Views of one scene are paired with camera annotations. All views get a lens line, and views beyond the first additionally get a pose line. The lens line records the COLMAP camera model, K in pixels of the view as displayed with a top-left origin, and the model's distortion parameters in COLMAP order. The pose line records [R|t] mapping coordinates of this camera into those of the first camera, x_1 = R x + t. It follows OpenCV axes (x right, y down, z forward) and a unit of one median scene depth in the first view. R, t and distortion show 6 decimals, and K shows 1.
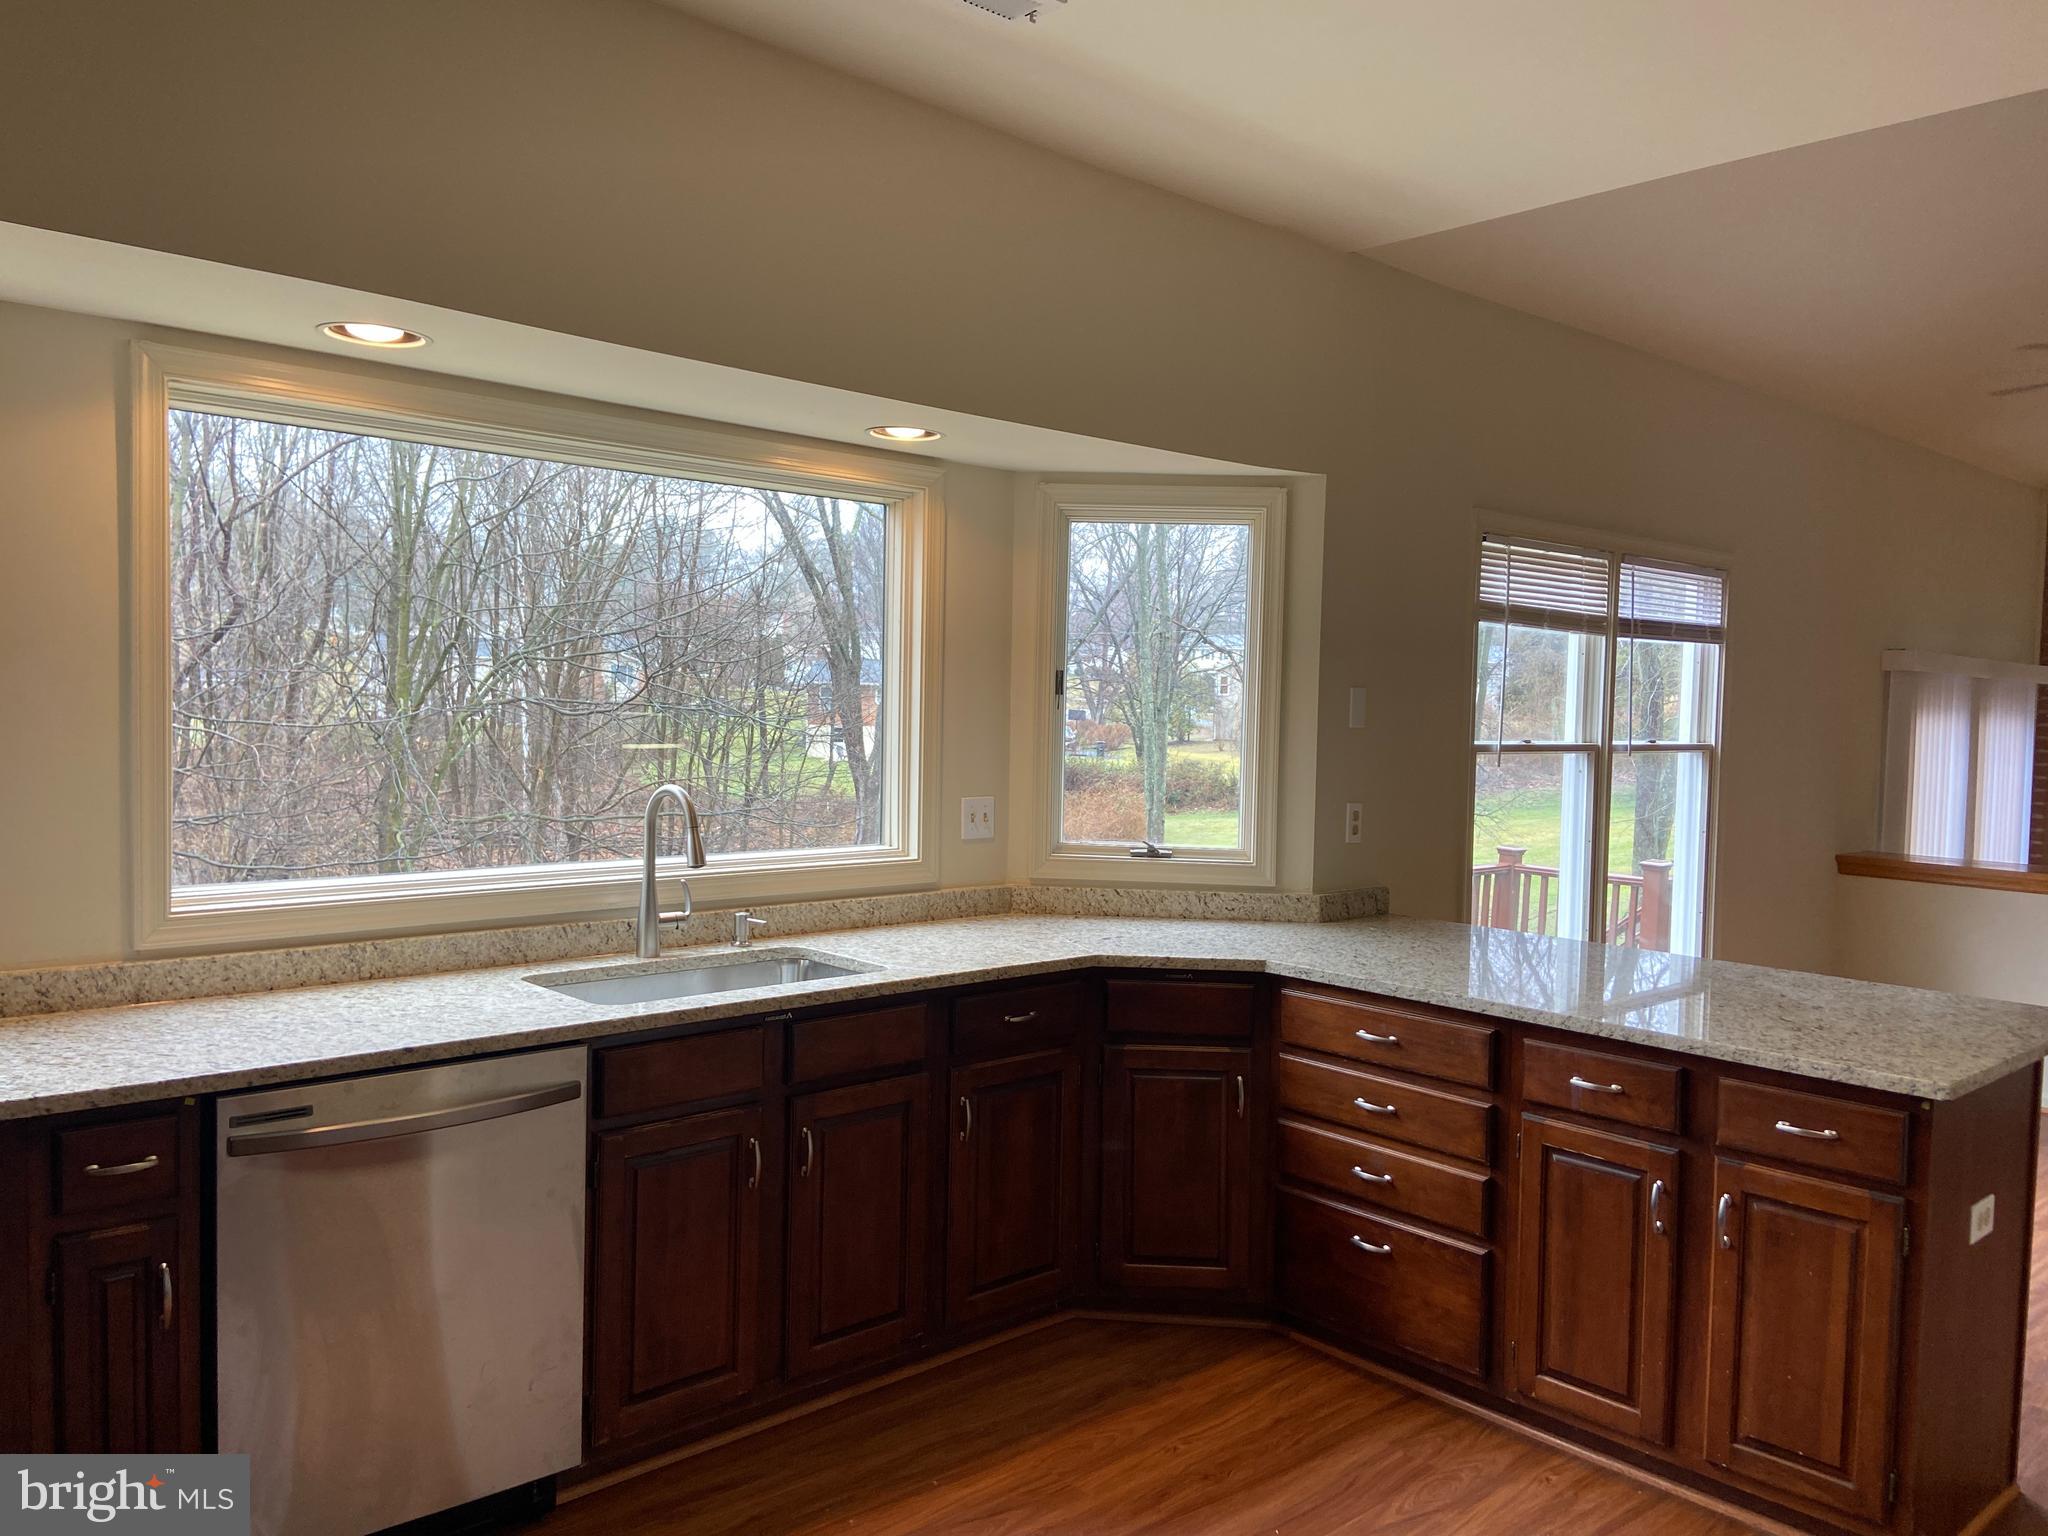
lens RADIAL K [[1536.9, 0, 1018.1], [0, 1536.9, 763.0], [0, 0, 1]] dist [0.100222, -0.118313]
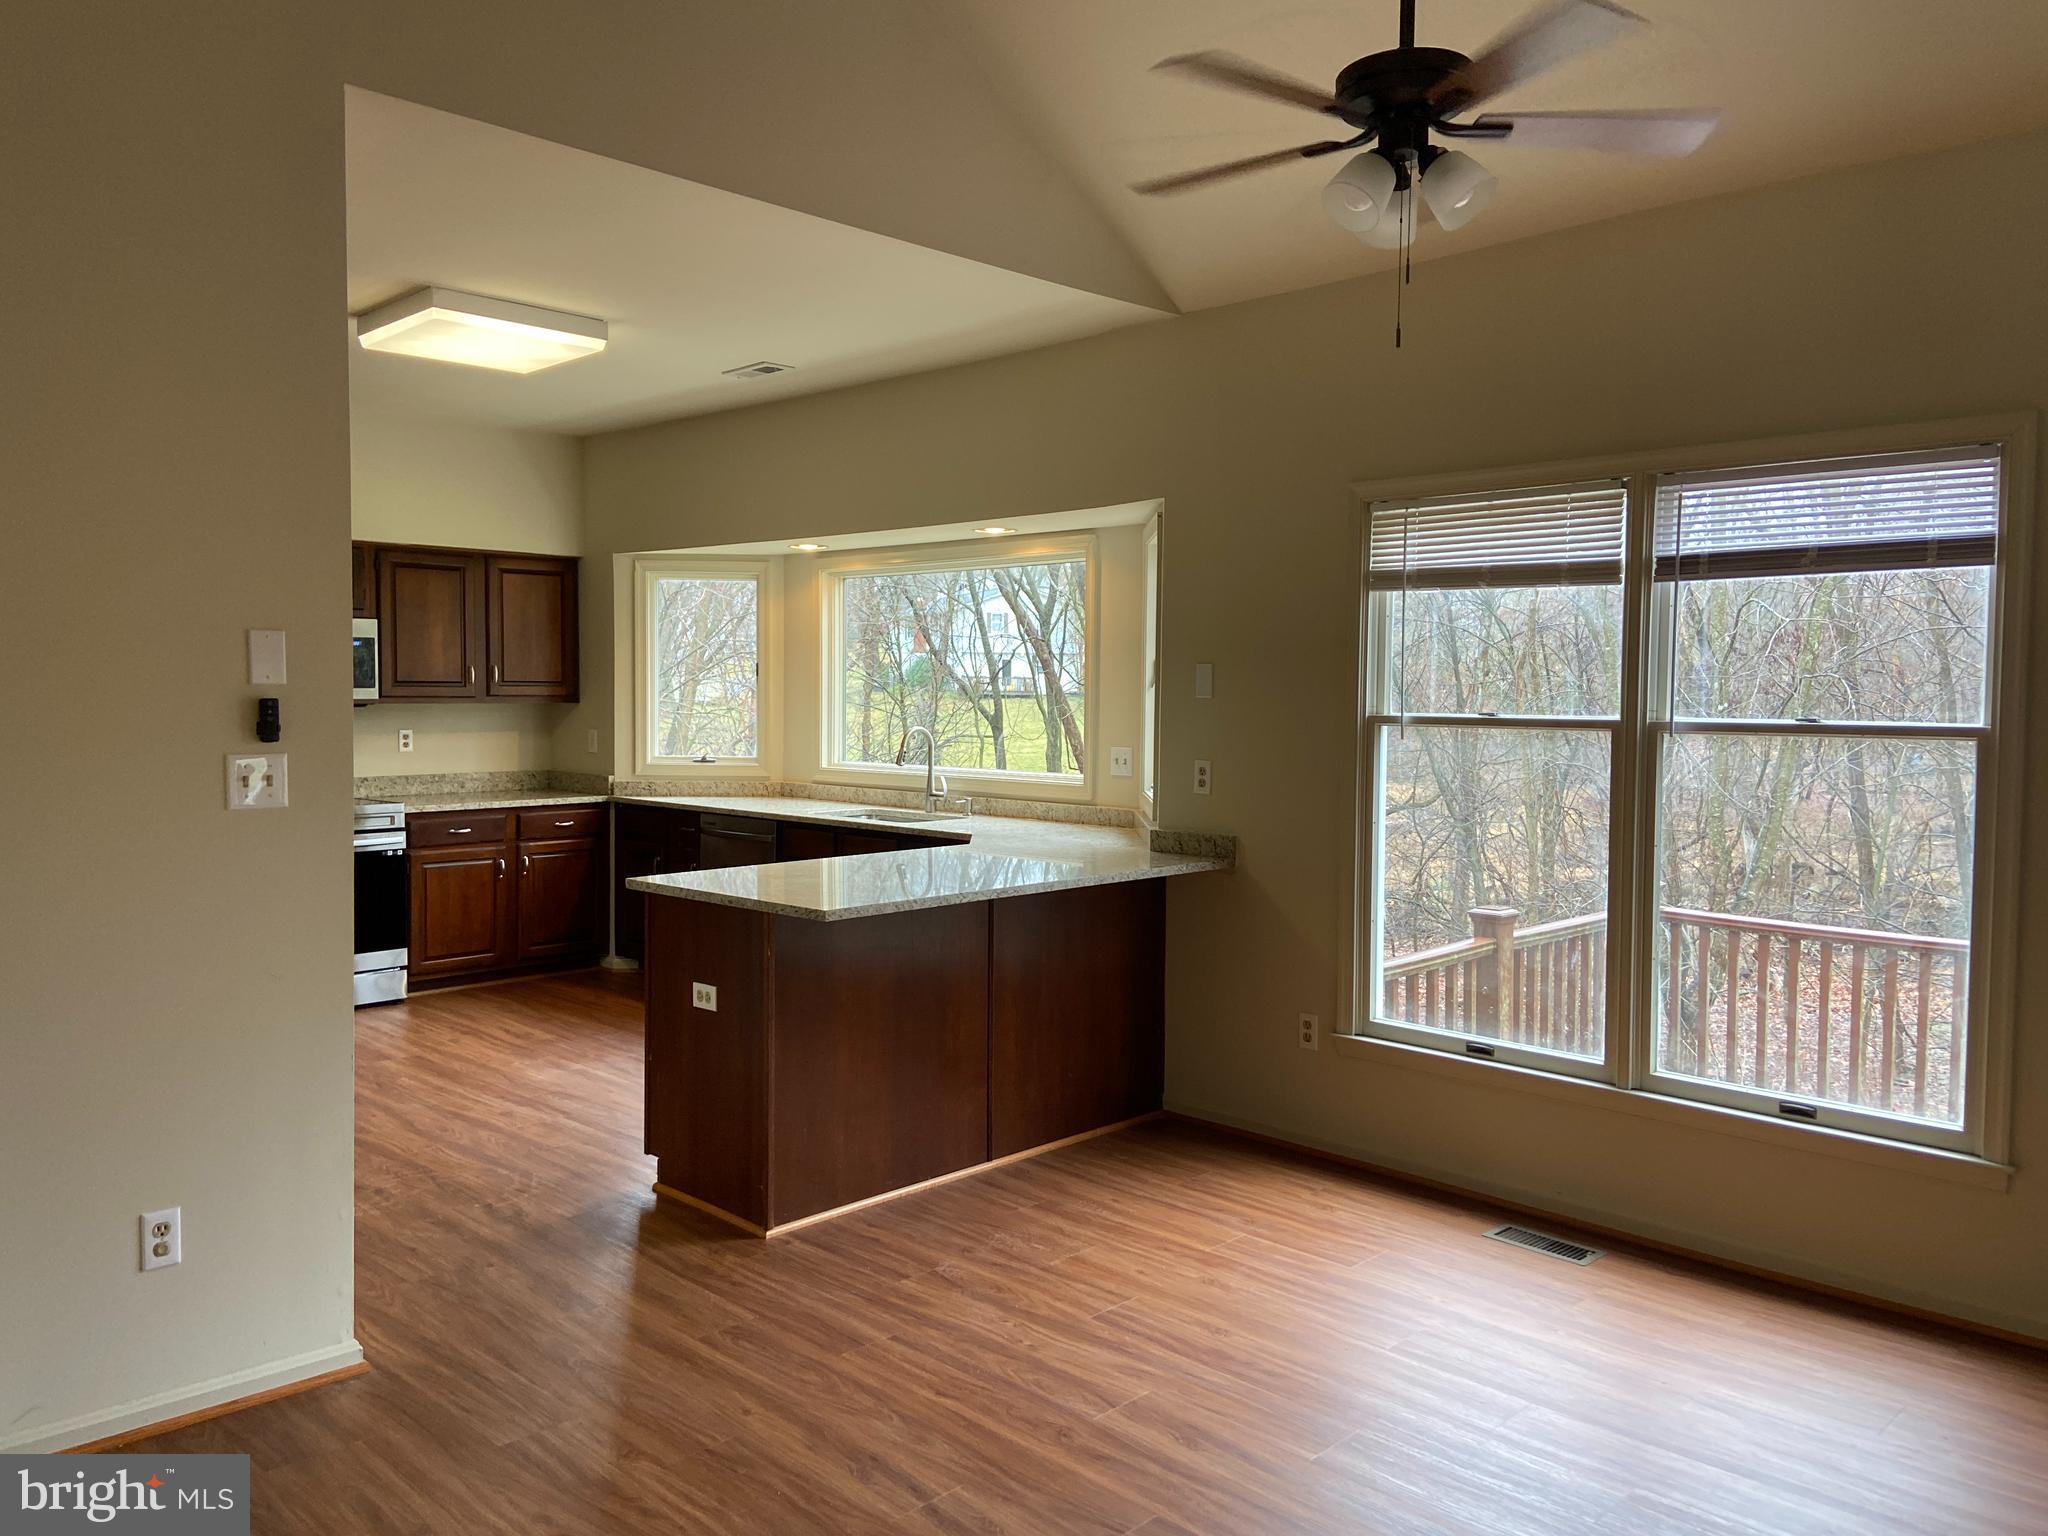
lens RADIAL K [[1536.9, 0, 1034.4], [0, 1536.9, 758.8], [0, 0, 1]] dist [0.100222, -0.118313]
pose [[0.055536, 0.024108, -0.998166, 1.814716], [-0.044084, 0.998793, 0.021671, 0.005627], [0.997483, 0.042800, 0.056531, 1.038171]]
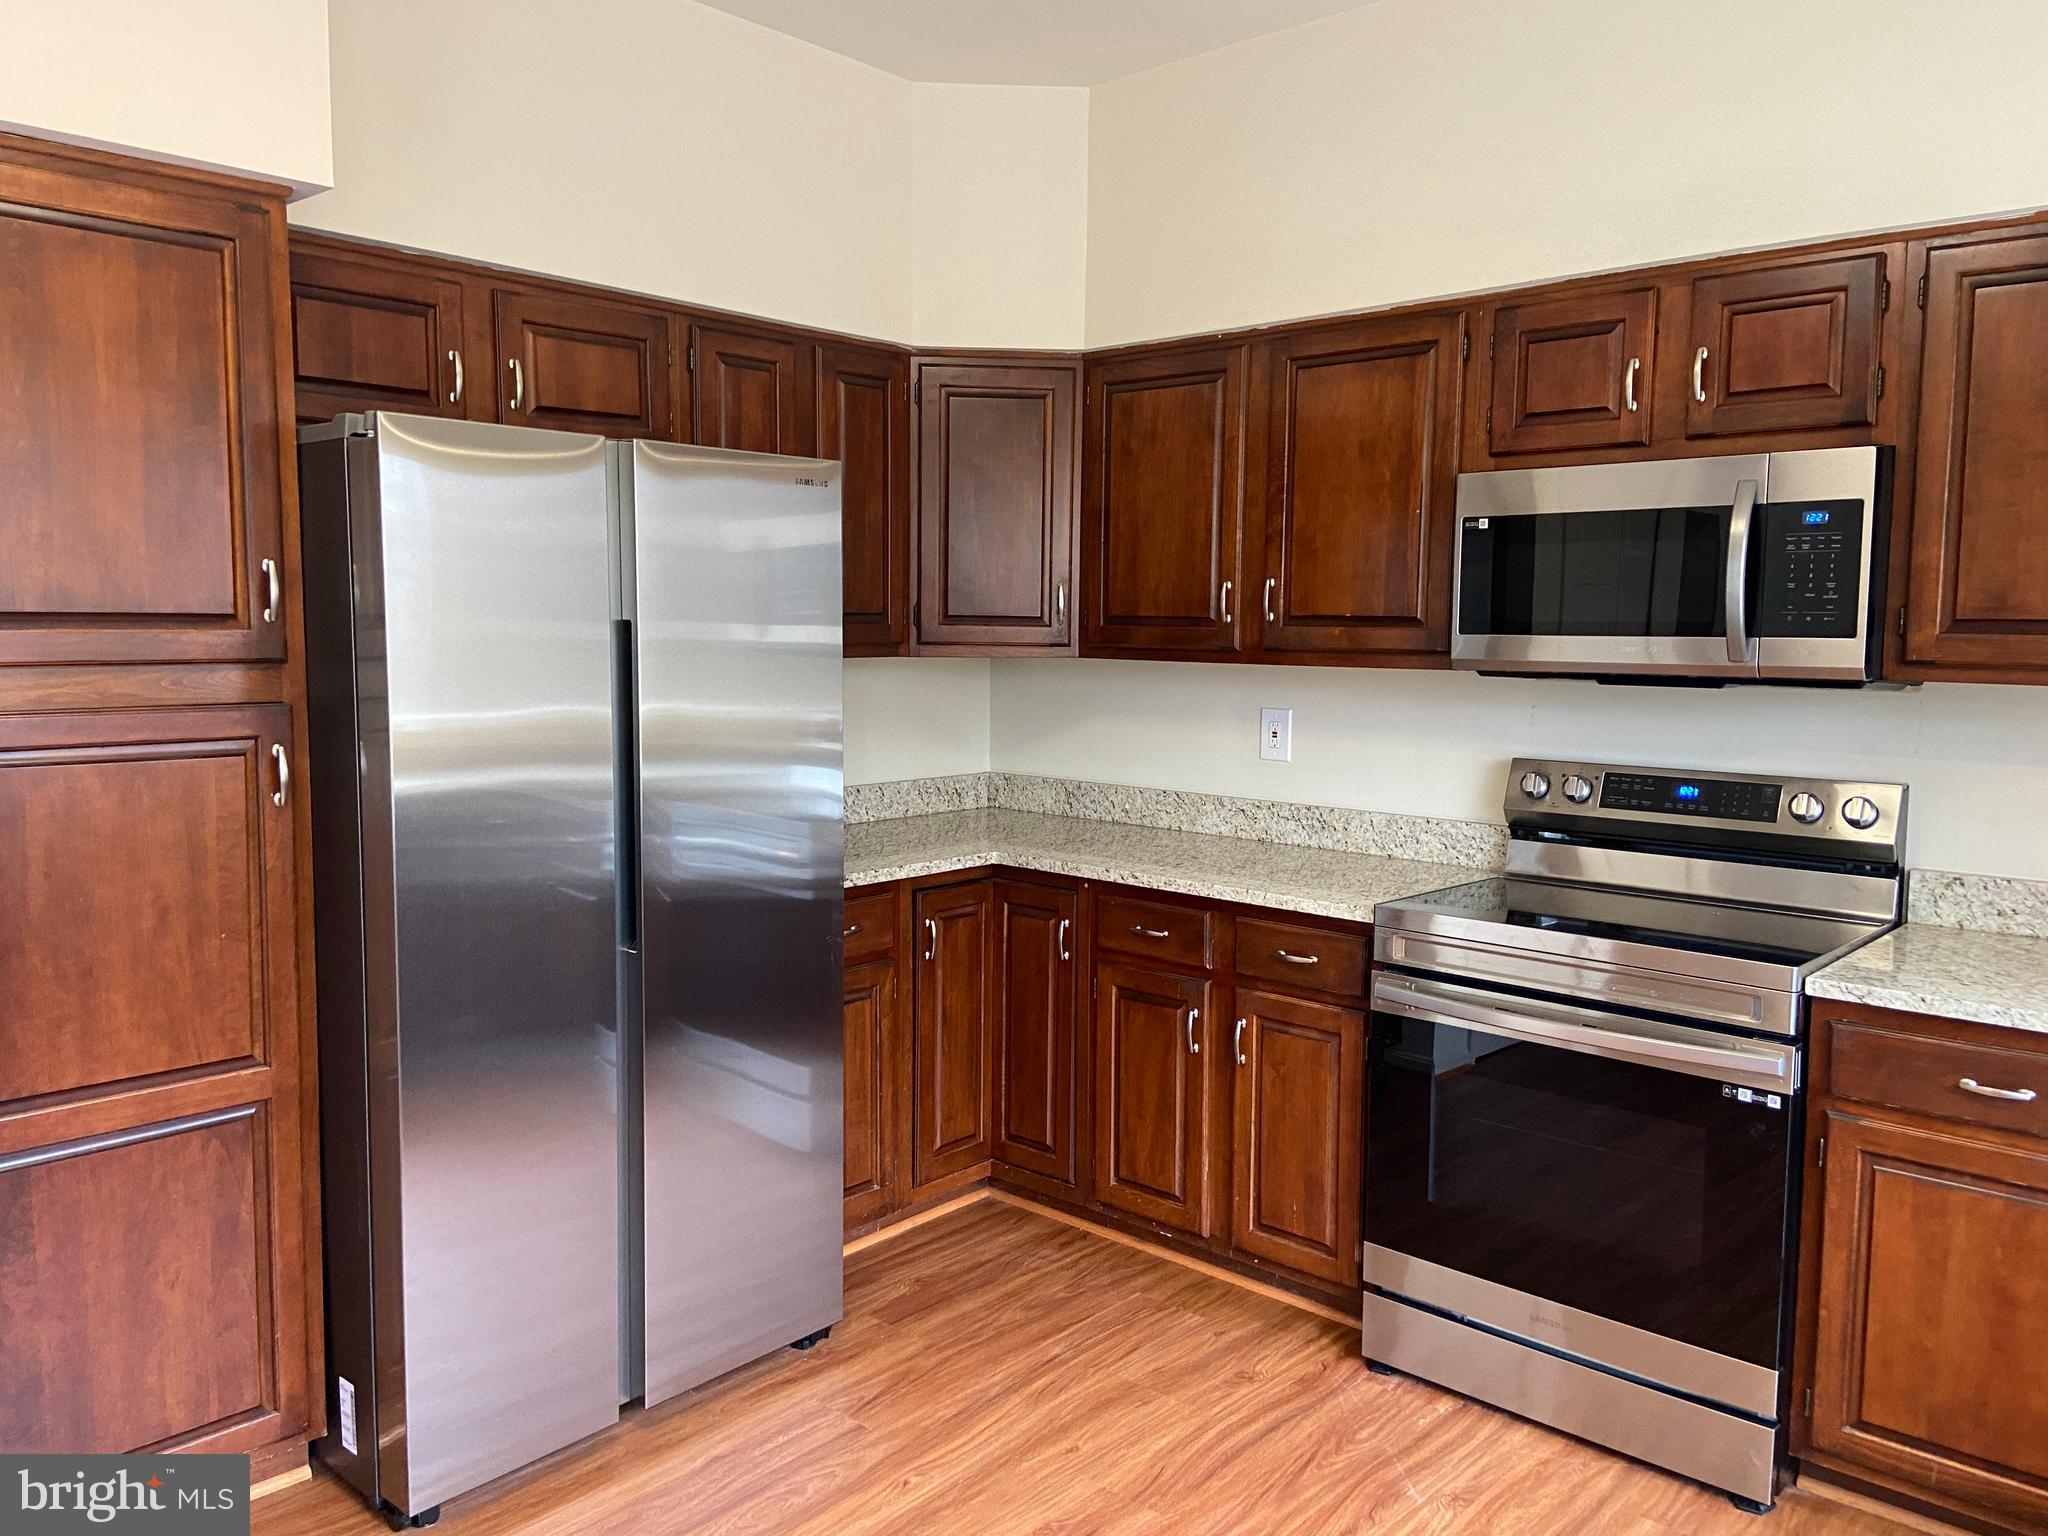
lens RADIAL K [[1536.9, 0, 1032.5], [0, 1536.9, 754.3], [0, 0, 1]] dist [0.100222, -0.118313]
pose [[-0.994486, -0.025902, -0.101621, 0.105619], [-0.038594, 0.991407, 0.124994, -0.029922], [0.097510, 0.128227, -0.986940, 0.992586]]
